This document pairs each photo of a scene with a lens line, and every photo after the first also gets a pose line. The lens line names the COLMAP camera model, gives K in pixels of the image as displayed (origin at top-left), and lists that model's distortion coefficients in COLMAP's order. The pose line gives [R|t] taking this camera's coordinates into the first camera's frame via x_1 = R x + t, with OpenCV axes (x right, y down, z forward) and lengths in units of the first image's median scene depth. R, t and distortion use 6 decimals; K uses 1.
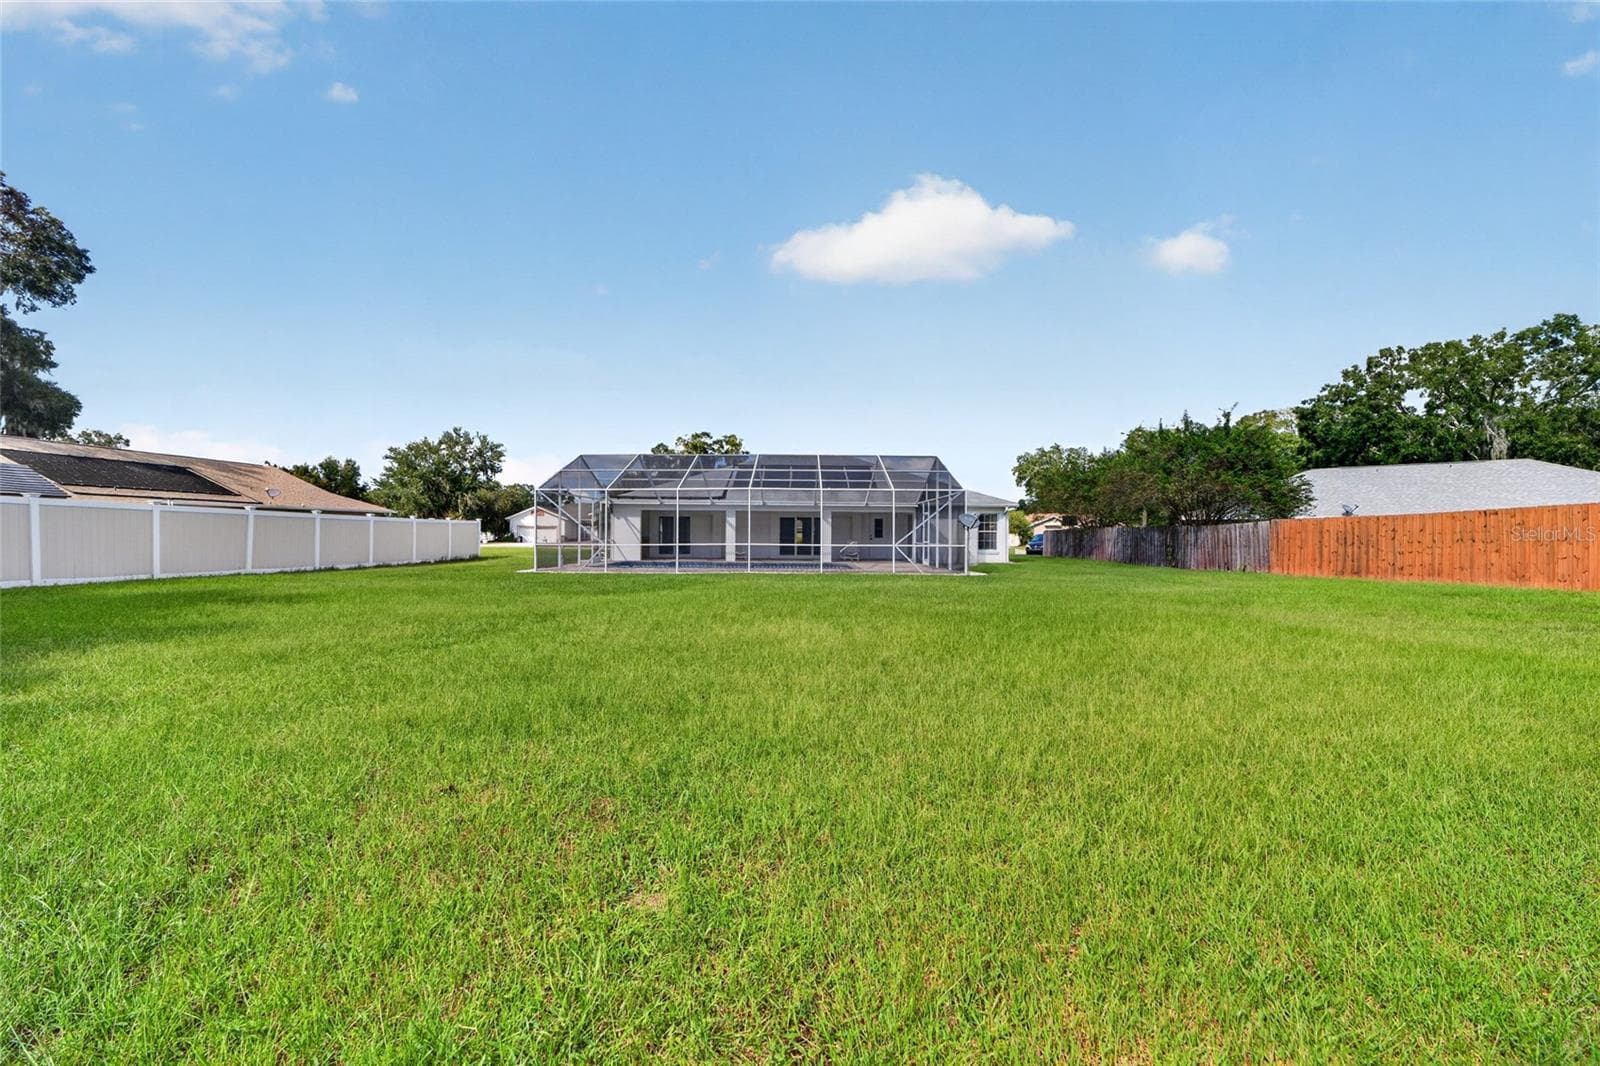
lens RADIAL K [[615.2, 0, 802.5], [0, 615.2, 528.5], [0, 0, 1]] dist [-0.044339, 0.011505]
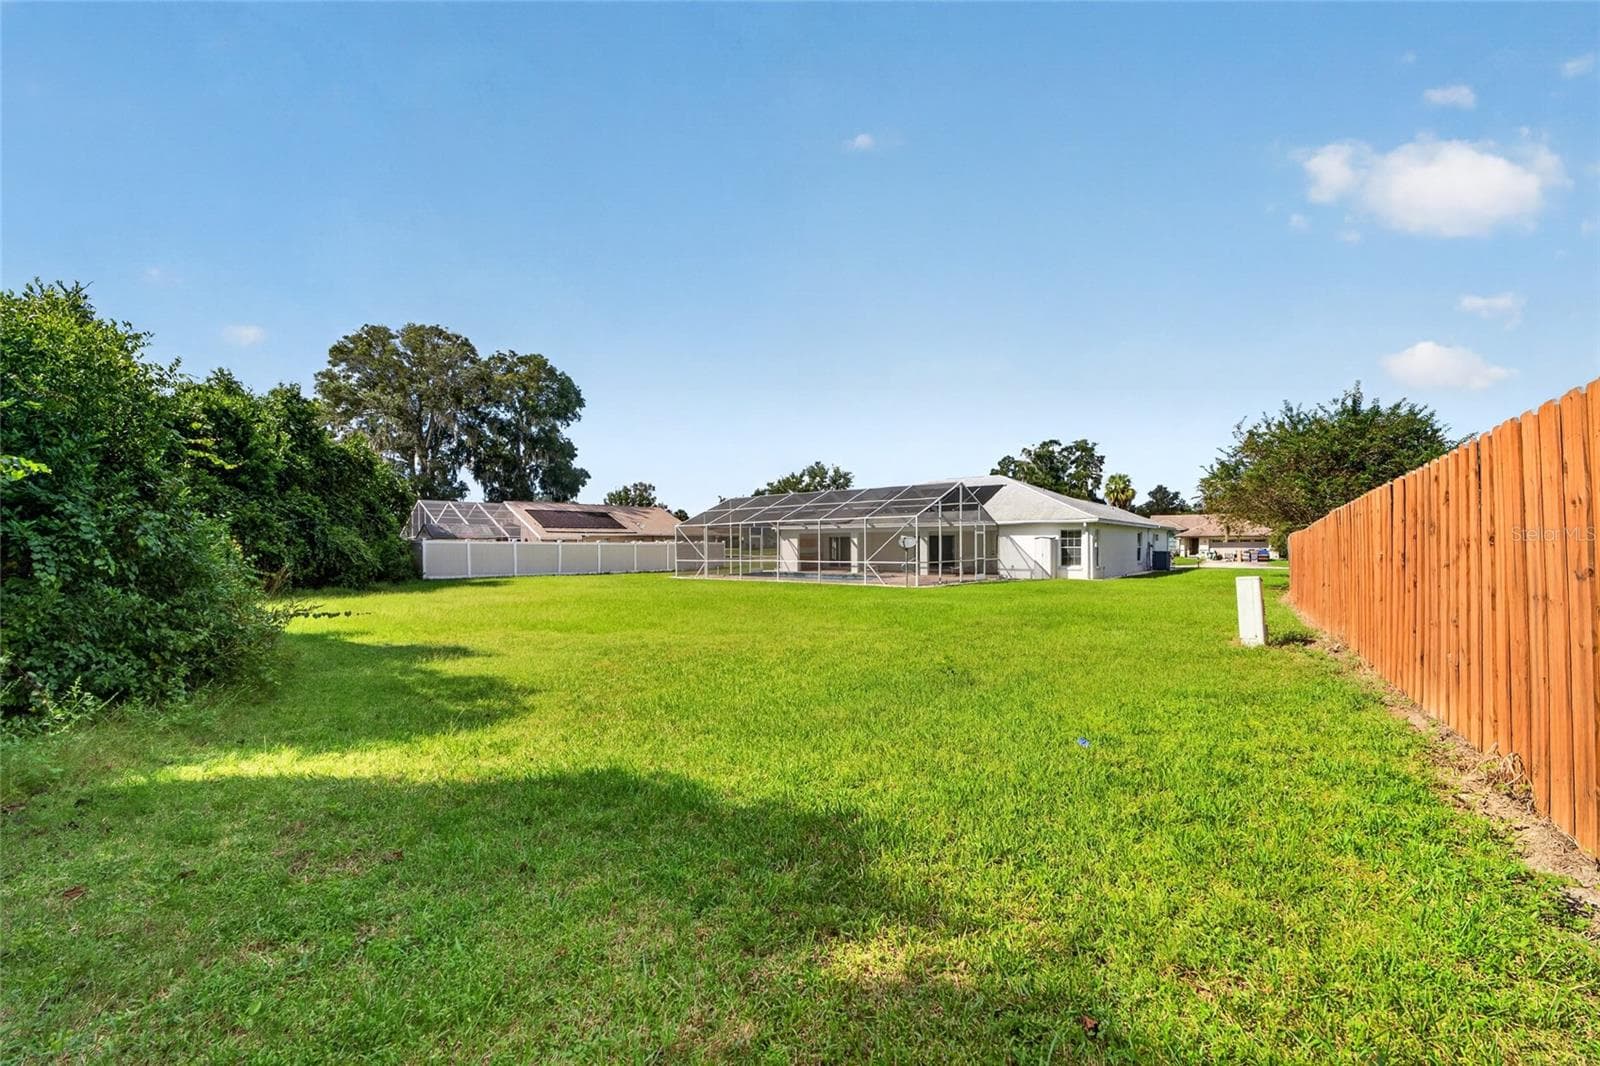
lens RADIAL K [[619.4, 0, 800.0], [0, 619.4, 533.0], [0, 0, 1]] dist [-0.040659, 0.010652]
pose [[0.796405, -0.022467, -0.604346, 0.536320], [0.016406, 0.999745, -0.015546, -0.010610], [0.604541, 0.002466, 0.796570, -0.047795]]
